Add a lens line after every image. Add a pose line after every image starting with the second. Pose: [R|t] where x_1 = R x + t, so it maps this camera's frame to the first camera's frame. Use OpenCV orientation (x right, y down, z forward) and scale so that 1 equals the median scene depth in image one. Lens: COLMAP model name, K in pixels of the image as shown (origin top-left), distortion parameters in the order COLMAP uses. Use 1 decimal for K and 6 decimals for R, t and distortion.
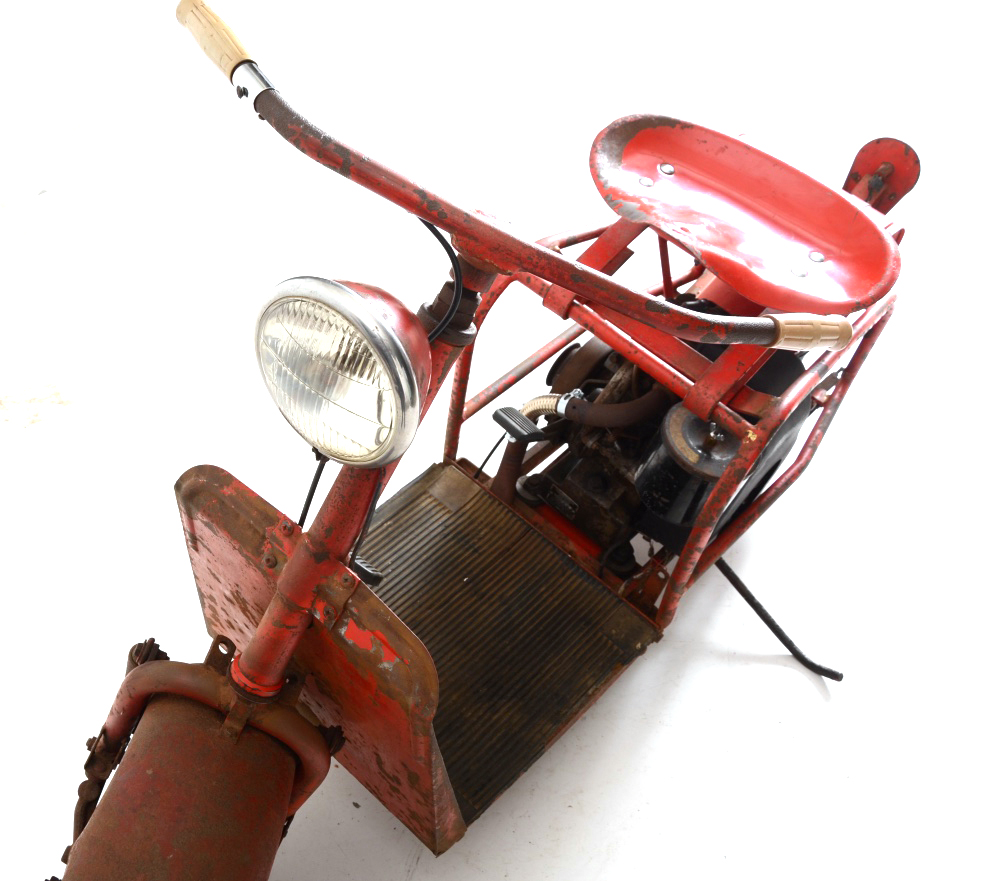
lens RADIAL K [[924.6, 0, 500.0], [0, 924.6, 440.5], [0, 0, 1]] dist [-0.083815, 0.009644]
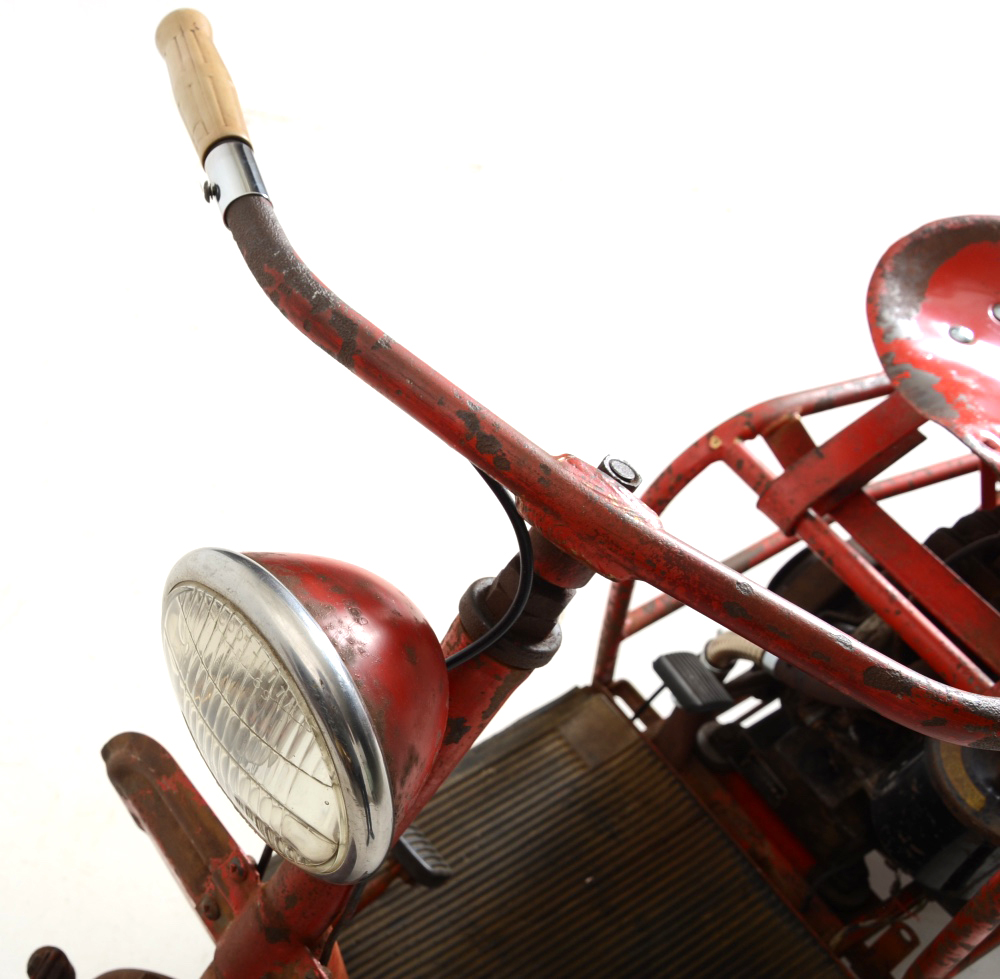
lens RADIAL K [[1188.8, 0, 500.0], [0, 1188.8, 489.5], [0, 0, 1]] dist [0.001954, 0.056854]
pose [[0.963788, 0.150620, -0.220061, 0.046333], [-0.155421, 0.987838, -0.004563, -0.110386], [0.216697, 0.038600, 0.975475, 0.150627]]
